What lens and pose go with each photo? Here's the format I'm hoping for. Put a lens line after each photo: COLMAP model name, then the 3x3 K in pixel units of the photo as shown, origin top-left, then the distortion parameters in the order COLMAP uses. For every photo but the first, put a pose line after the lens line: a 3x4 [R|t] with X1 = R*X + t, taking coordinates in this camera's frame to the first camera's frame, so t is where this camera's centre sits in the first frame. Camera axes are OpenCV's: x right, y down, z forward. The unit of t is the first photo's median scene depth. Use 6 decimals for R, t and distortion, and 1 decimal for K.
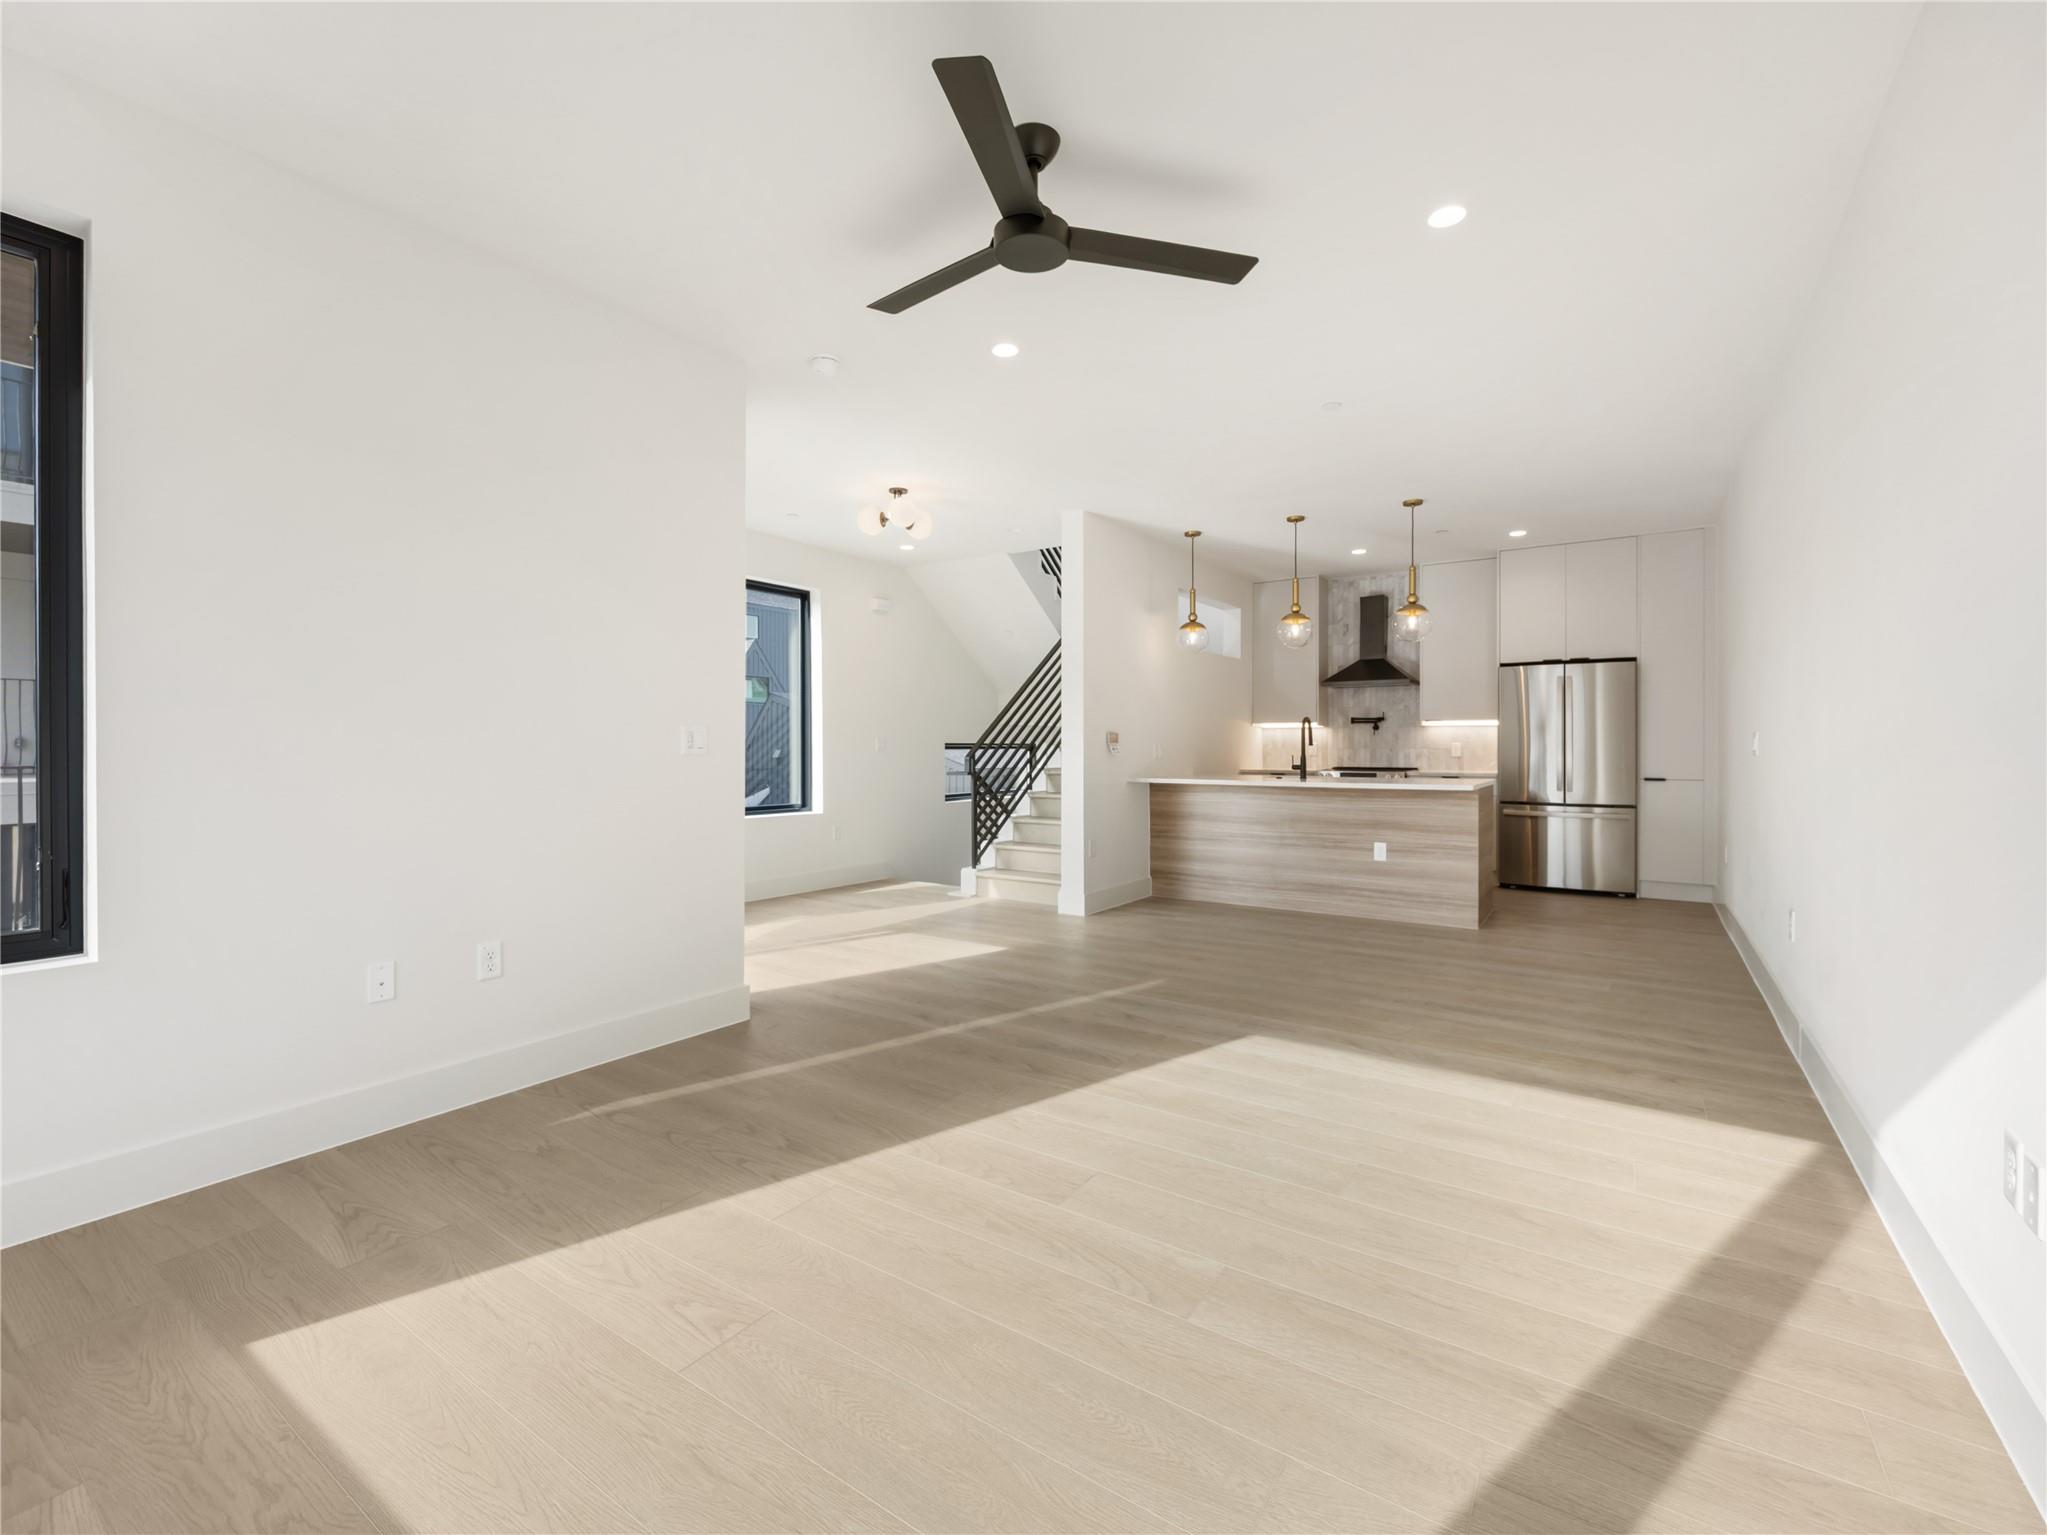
lens RADIAL K [[890.4, 0, 1008.1], [0, 890.4, 738.2], [0, 0, 1]] dist [0.001446, 0.000225]
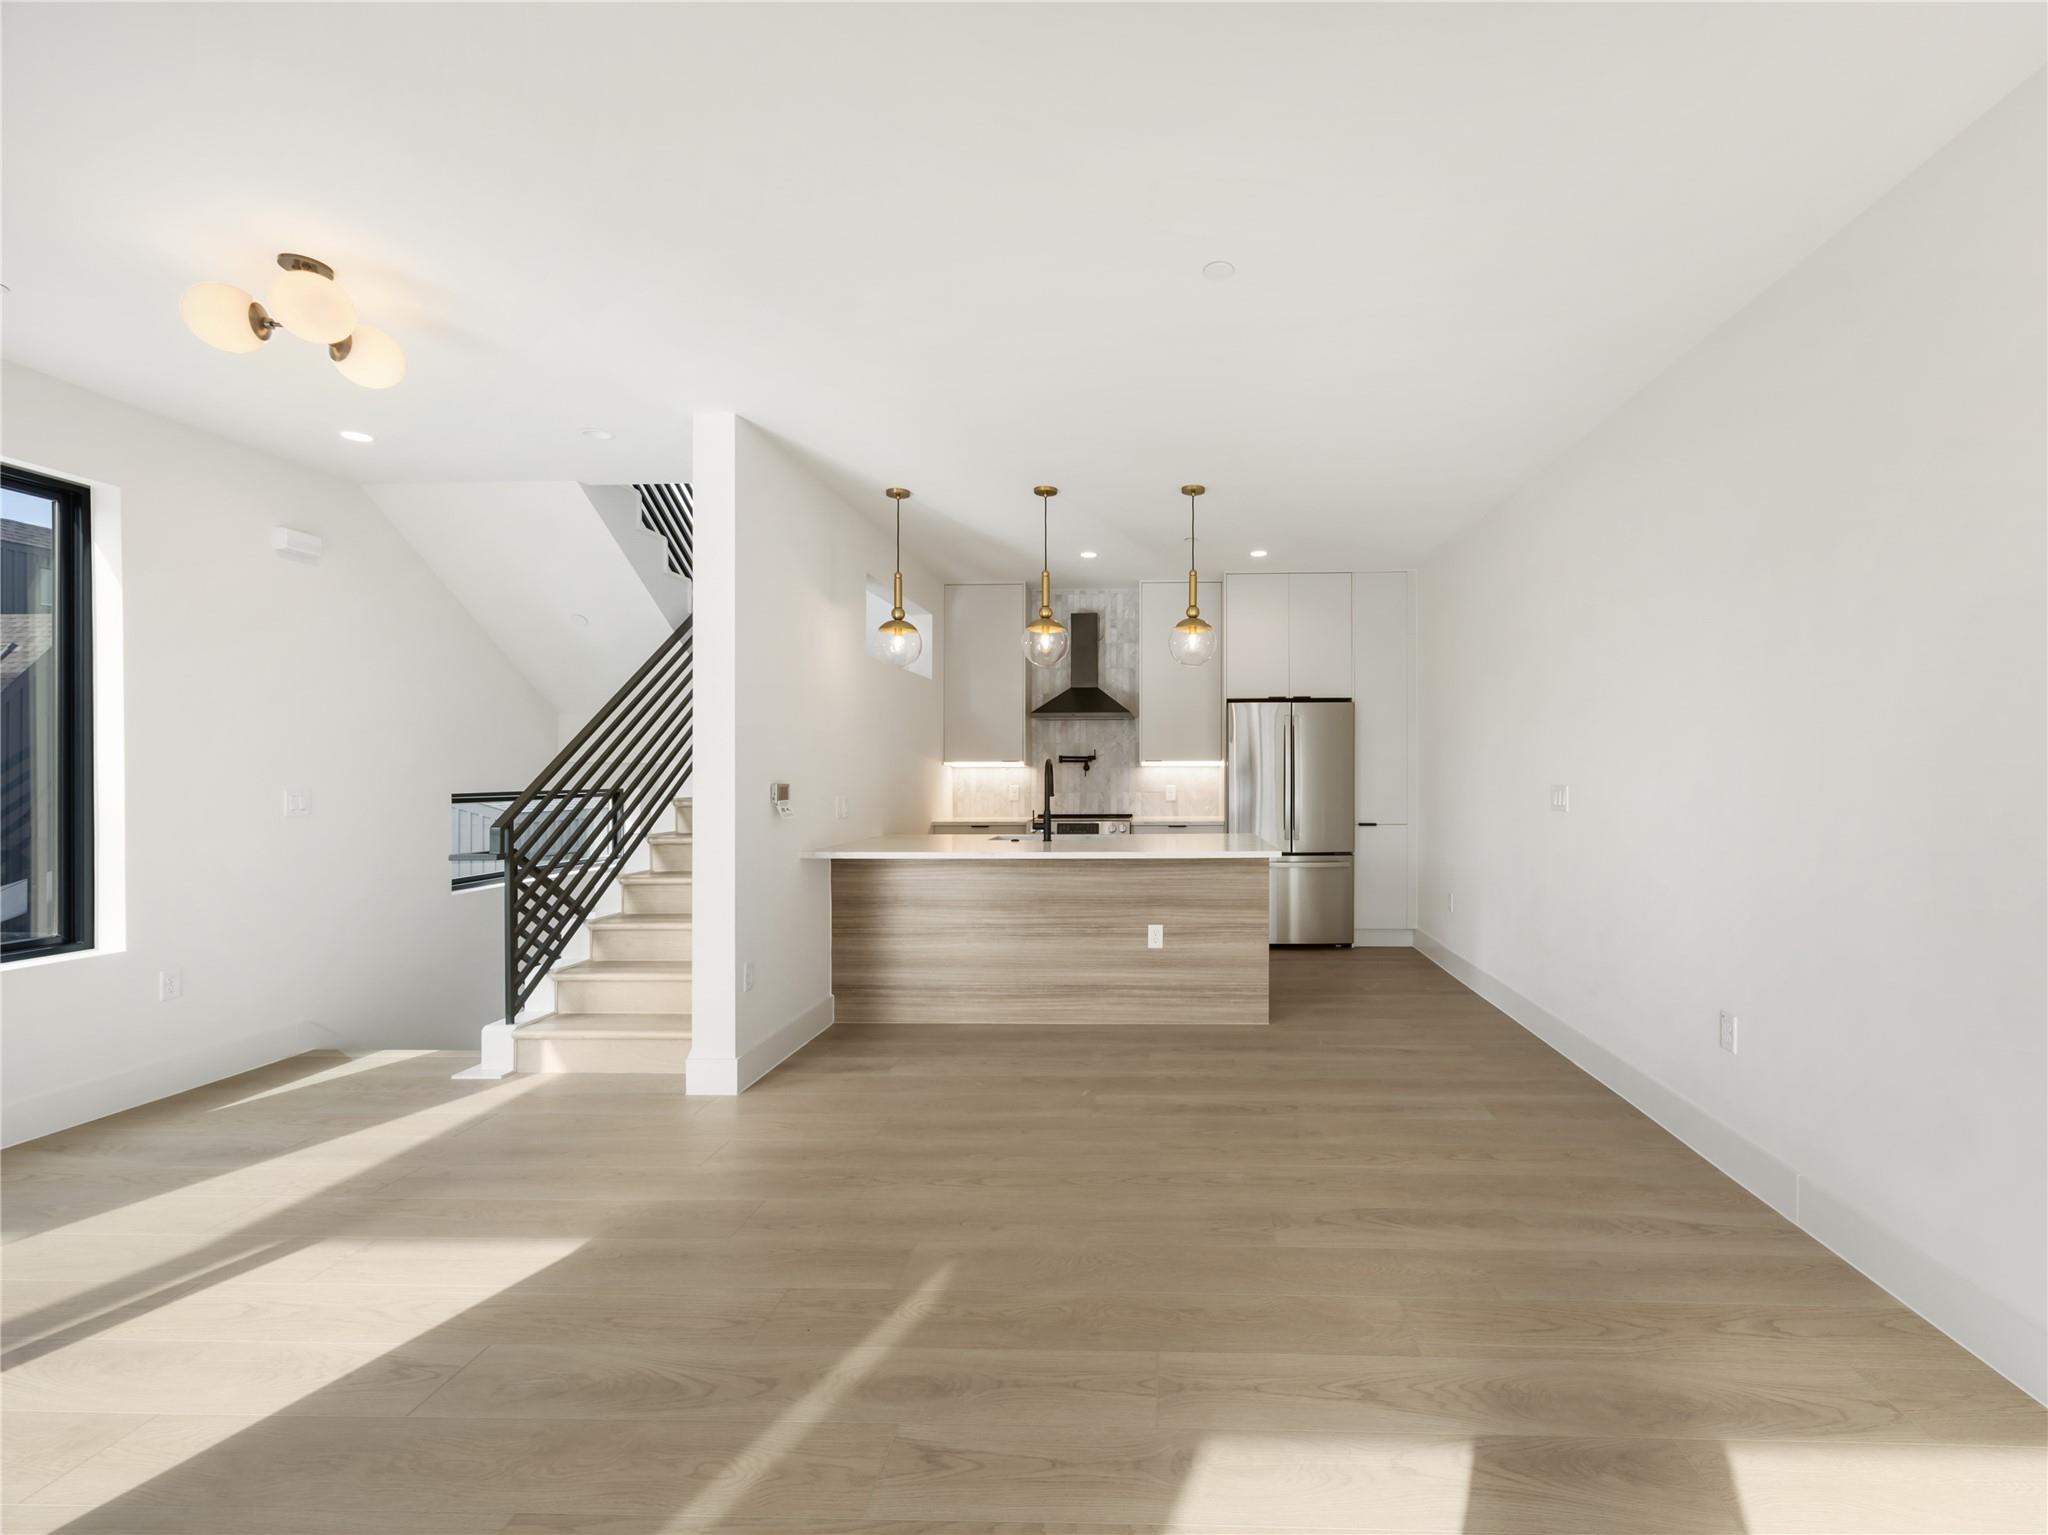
lens RADIAL K [[891.9, 0, 1138.8], [0, 891.9, 764.8], [0, 0, 1]] dist [-0.000590, 0.000291]
pose [[0.840033, -0.000348, 0.542535, -0.010907], [-0.000004, 1.000000, 0.000648, -0.018403], [-0.542535, -0.000547, 0.840033, 0.305123]]
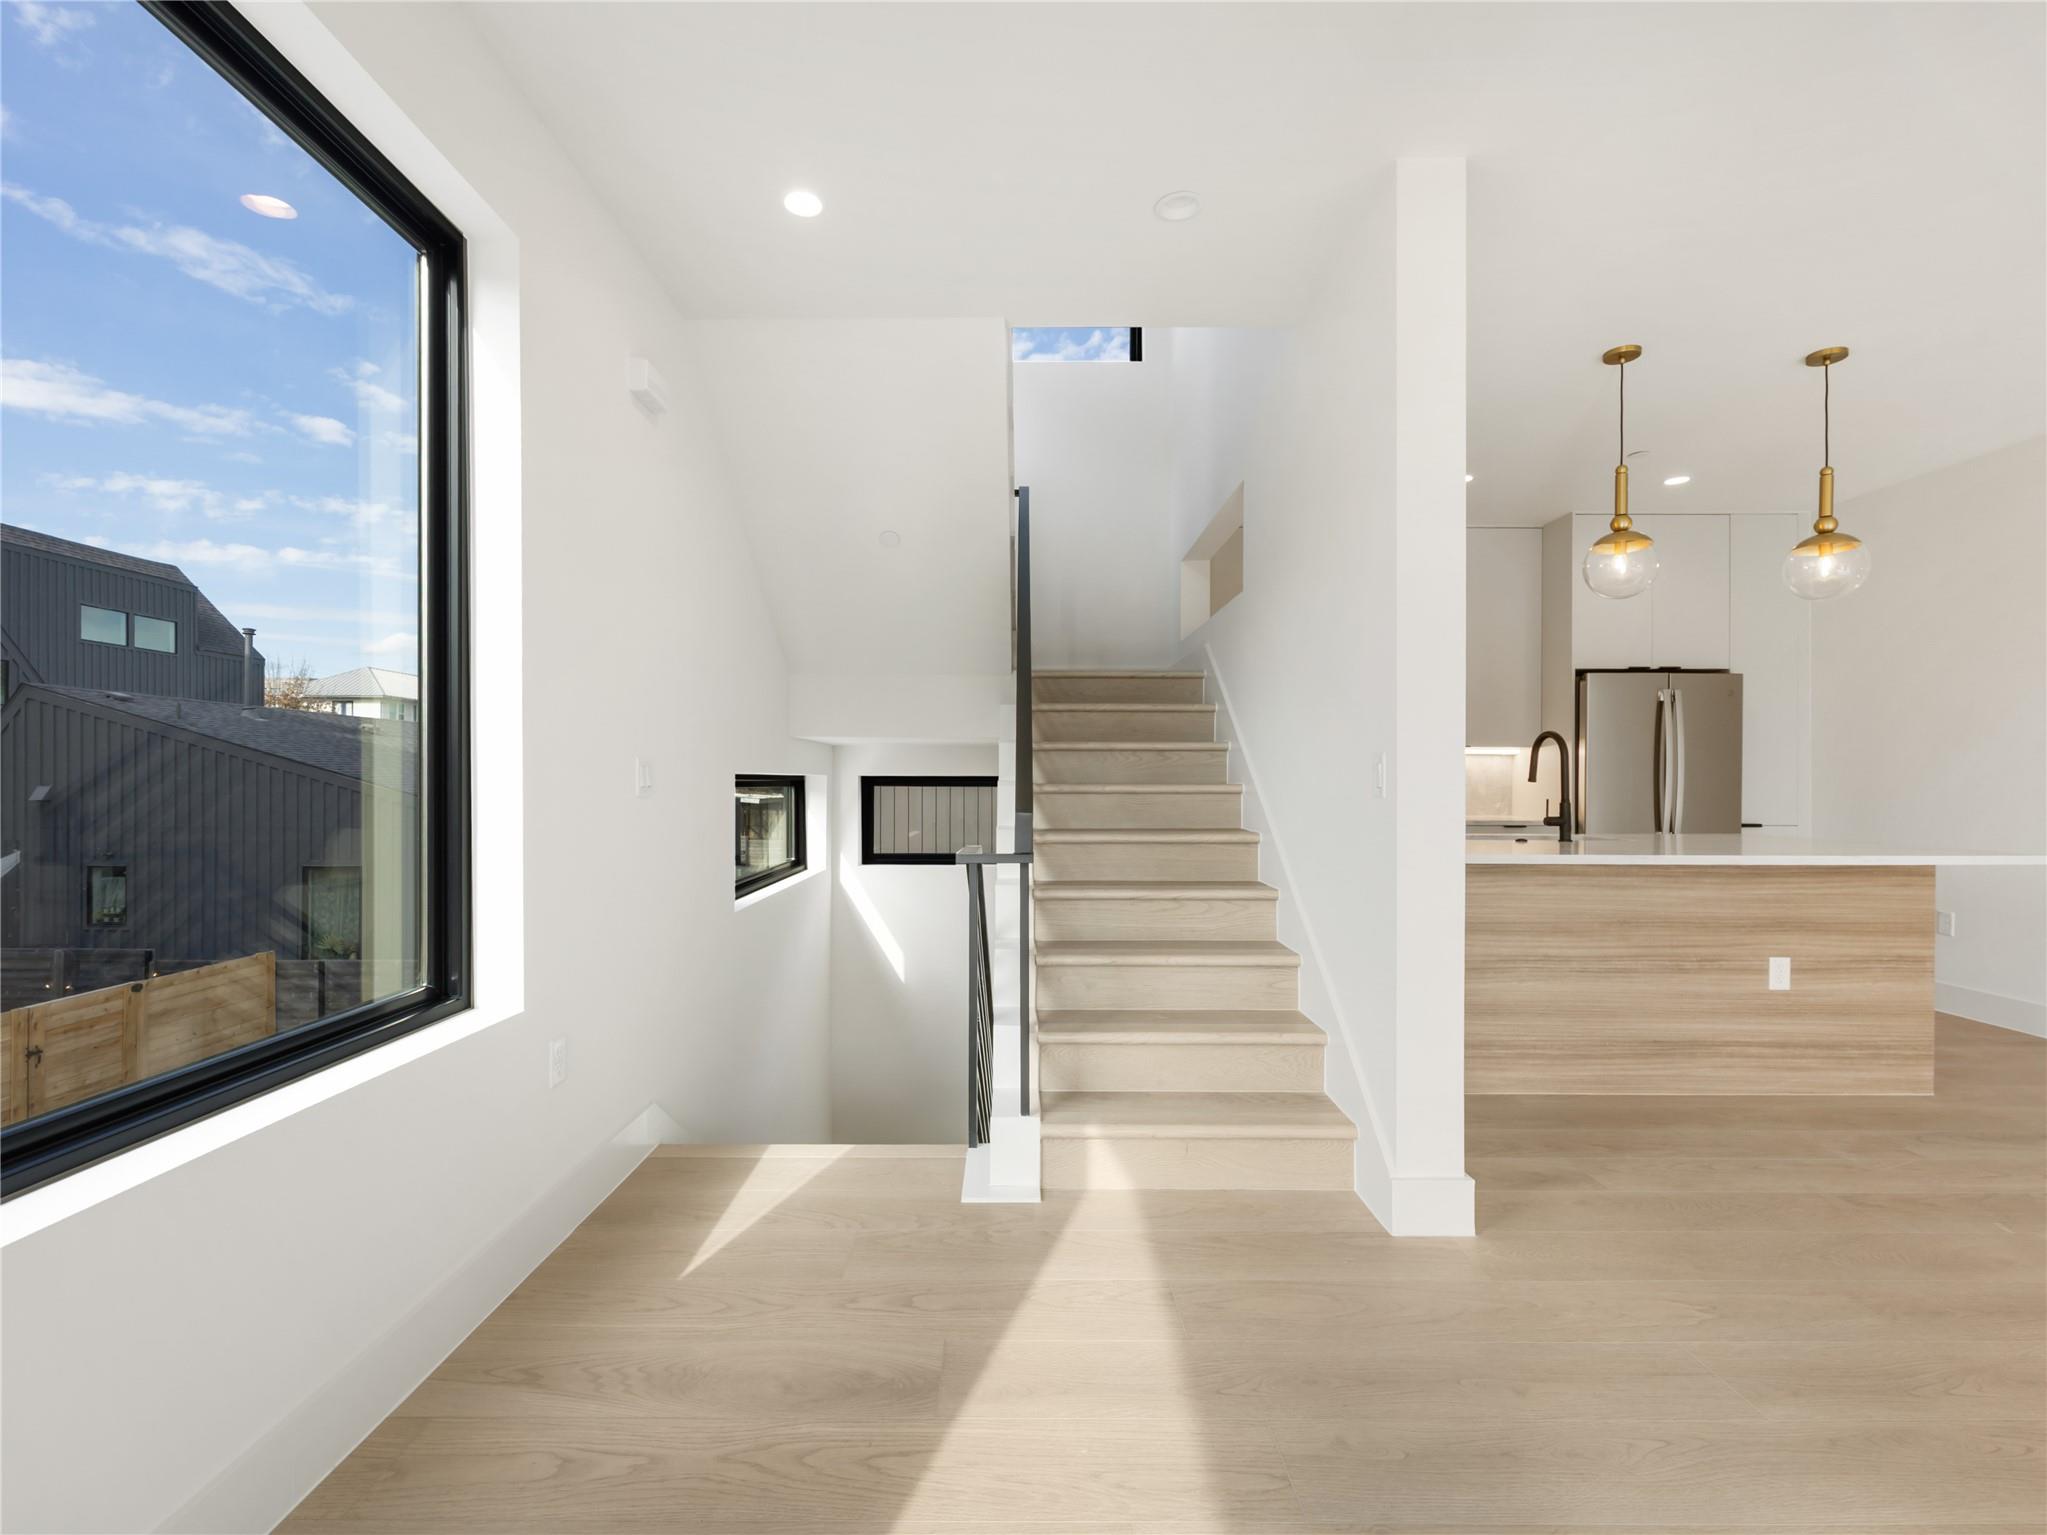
lens RADIAL K [[885.7, 0, 991.9], [0, 885.7, 782.2], [0, 0, 1]] dist [-0.001607, 0.000373]
pose [[0.829172, -0.000255, 0.558994, -0.252861], [-0.004525, 0.999964, 0.007169, 0.005505], [-0.558975, -0.008474, 0.829141, 0.695364]]
